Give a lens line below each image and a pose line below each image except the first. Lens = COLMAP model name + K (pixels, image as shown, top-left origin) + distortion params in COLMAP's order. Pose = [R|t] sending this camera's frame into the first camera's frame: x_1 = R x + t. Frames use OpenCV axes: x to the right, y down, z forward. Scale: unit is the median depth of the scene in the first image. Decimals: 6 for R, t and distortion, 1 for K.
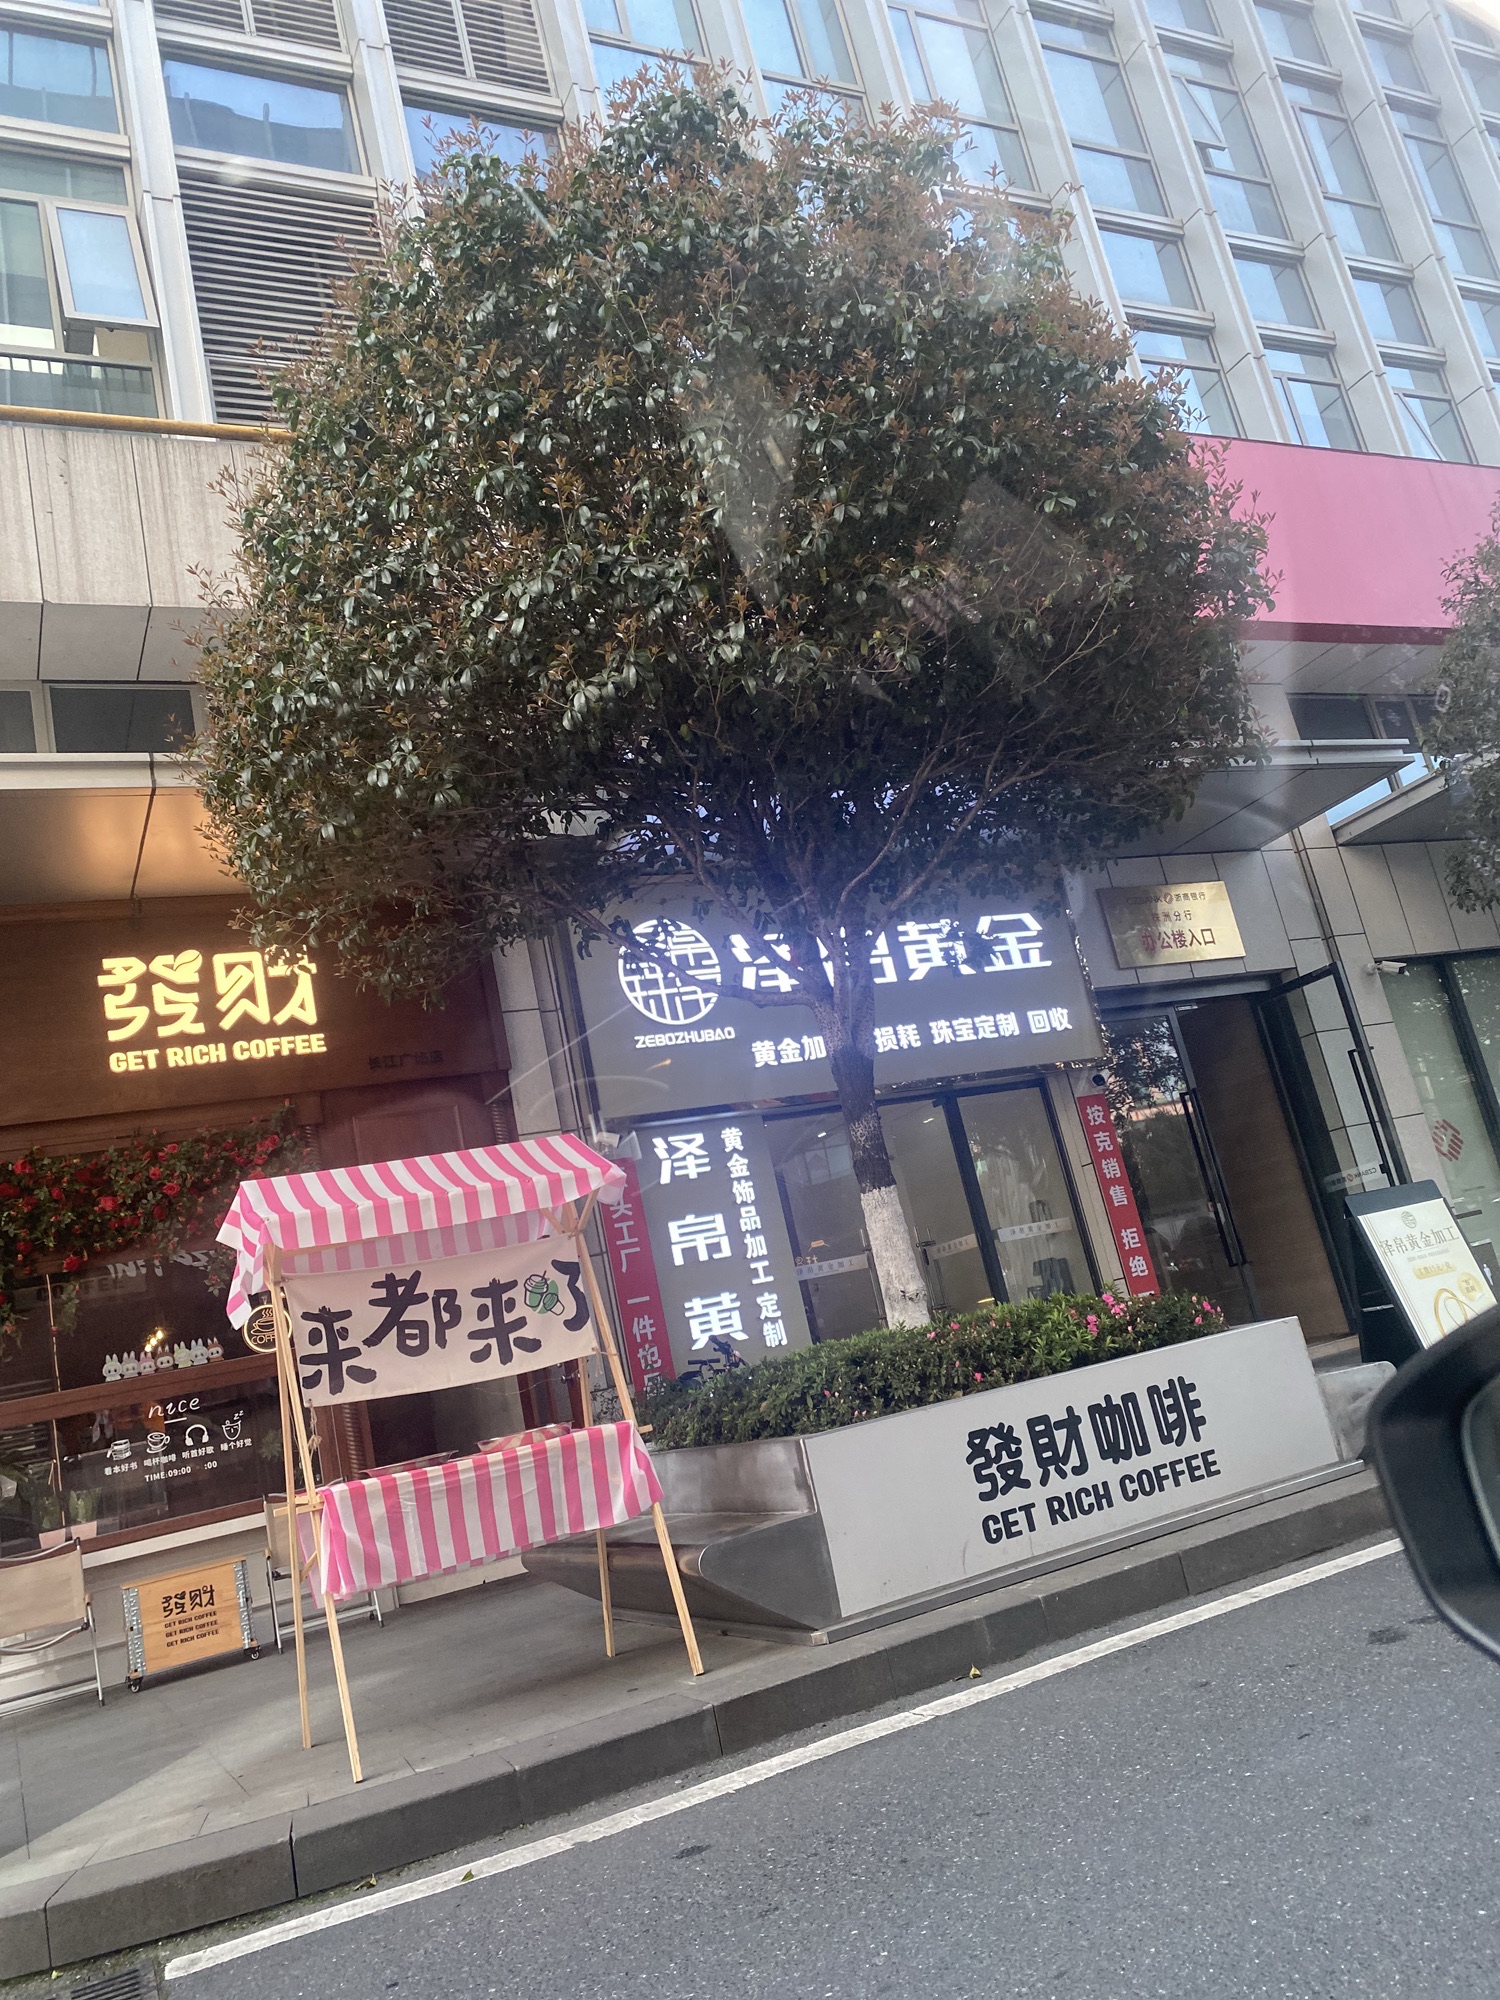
lens RADIAL K [[1524.7, 0, 749.1], [0, 1524.7, 997.6], [0, 0, 1]] dist [0.004966, -0.000756]
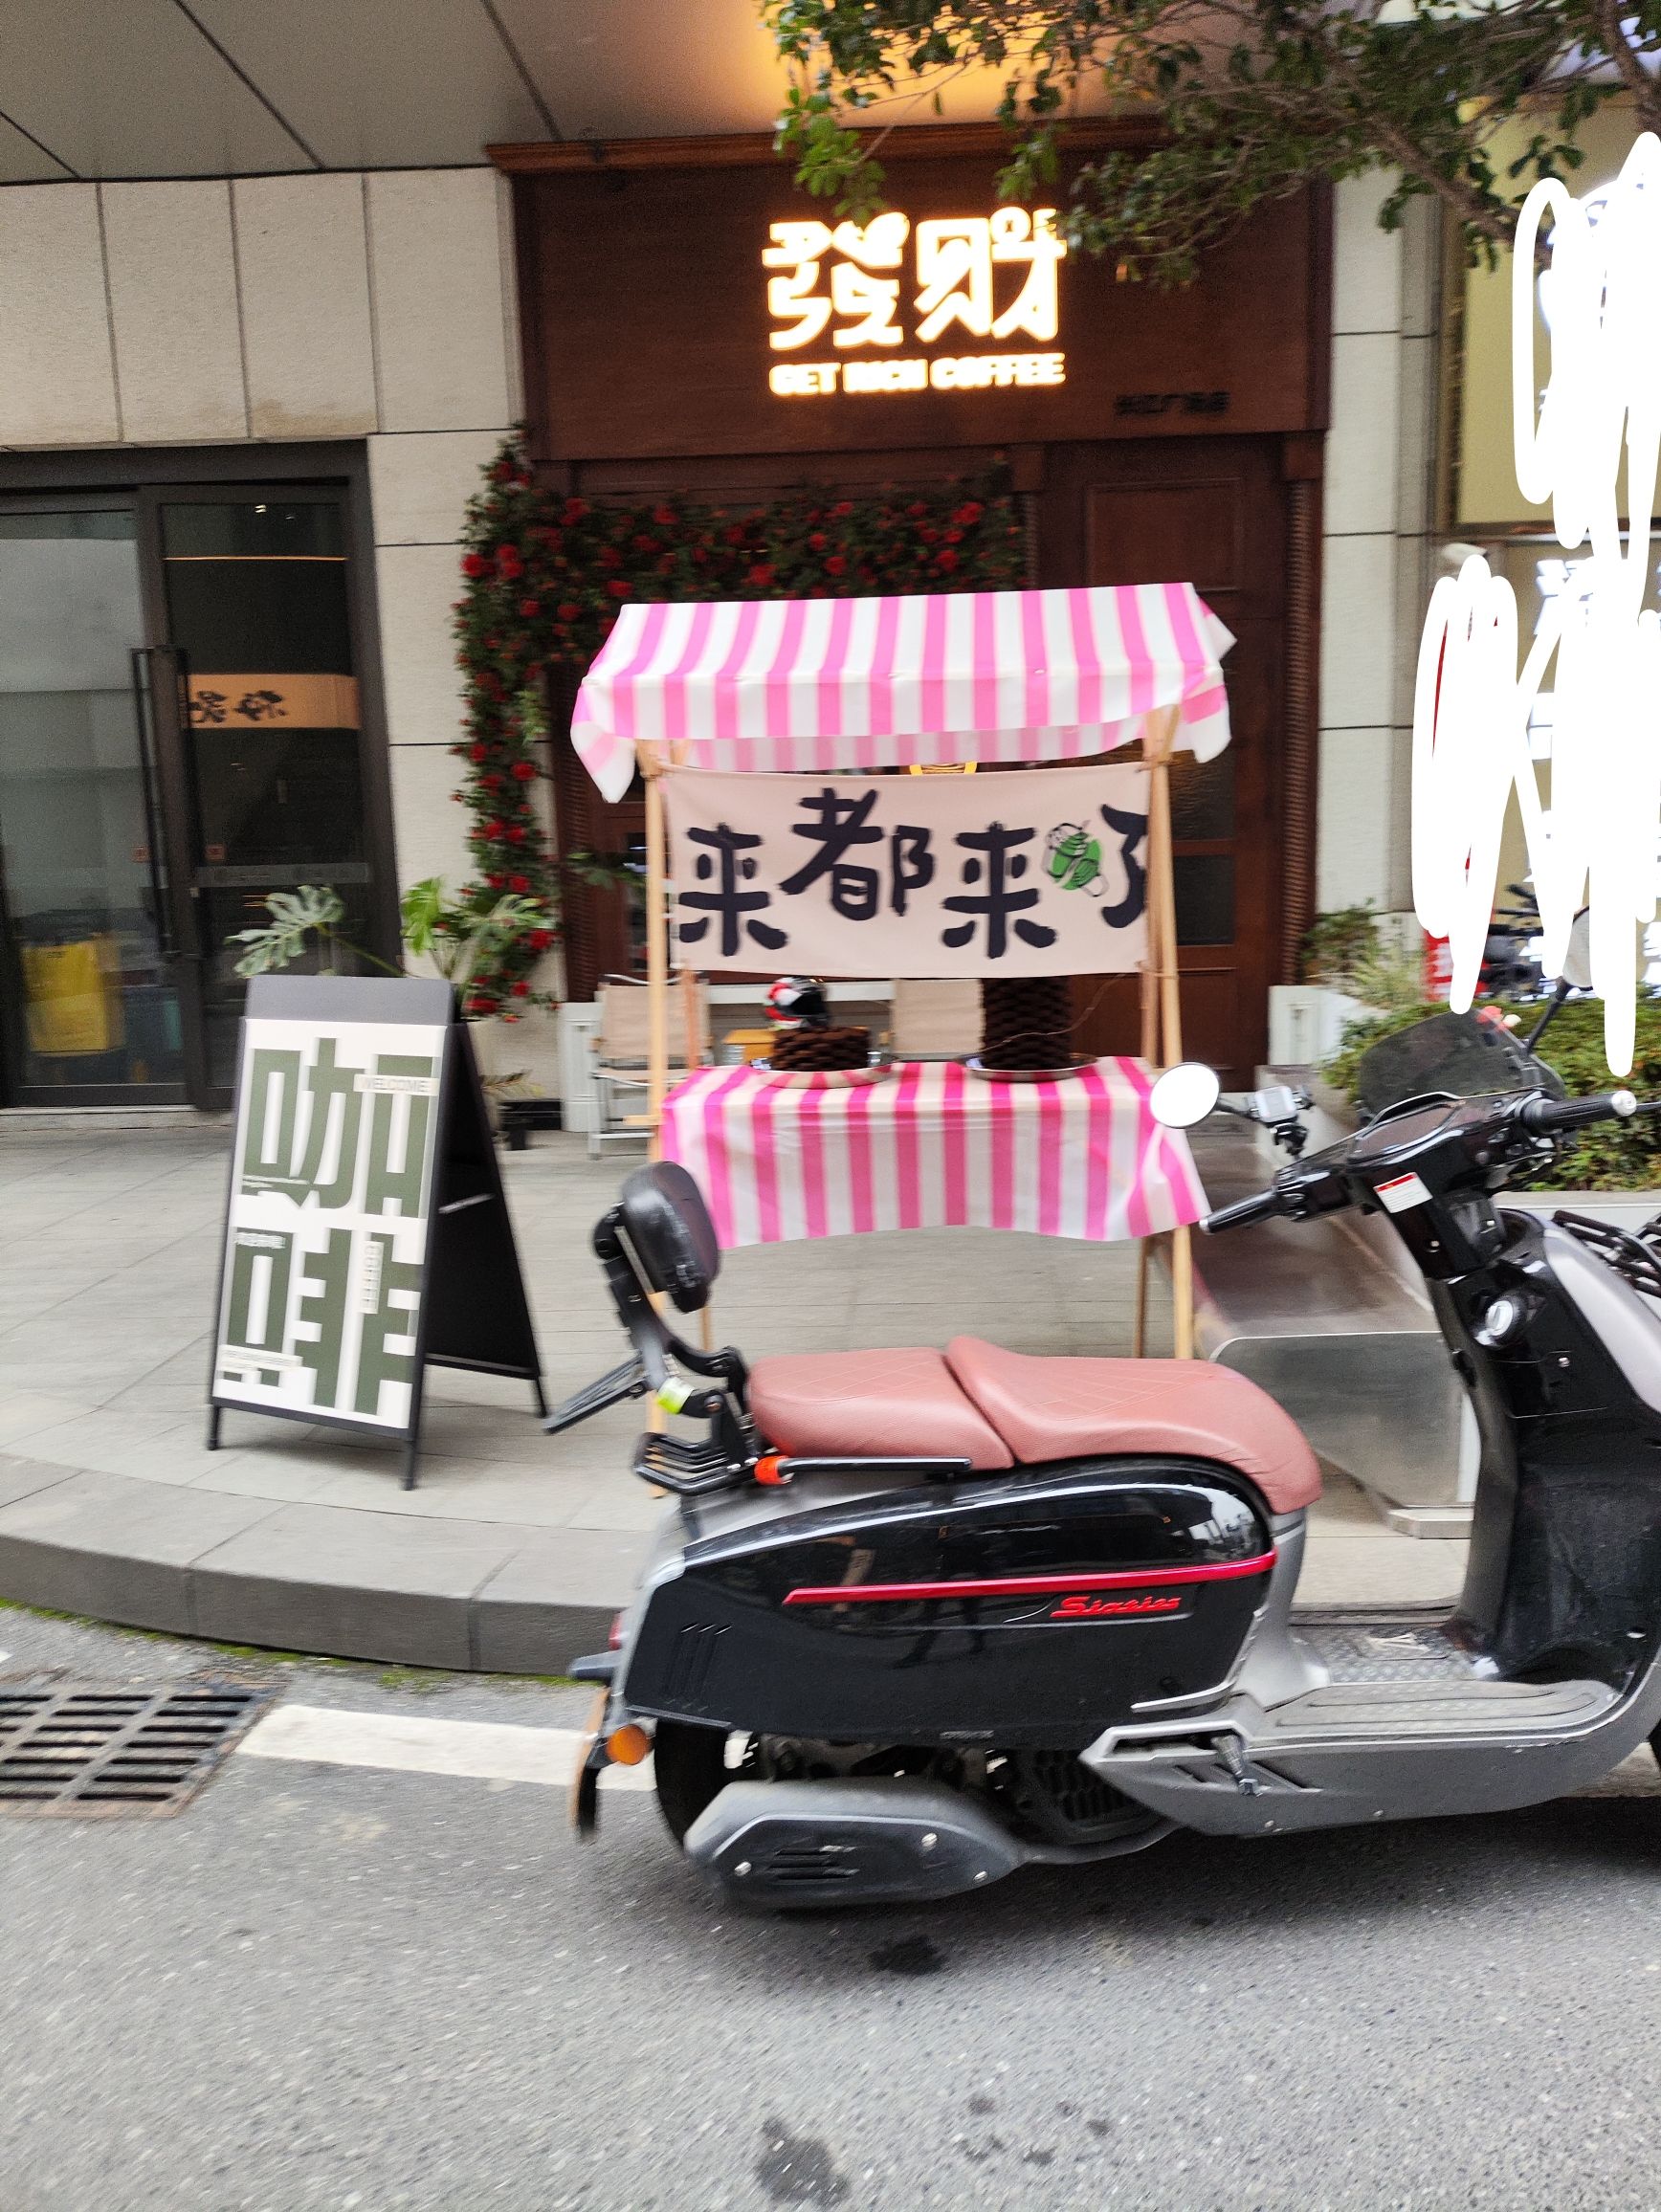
lens RADIAL K [[1677.7, 0, 830.7], [0, 1677.7, 1103.2], [0, 0, 1]] dist [-0.009610, -0.004530]
pose [[0.848709, 0.267317, -0.456328, 0.112613], [-0.040792, 0.893370, 0.447467, -0.013708], [0.527285, -0.361154, 0.769115, 0.395062]]
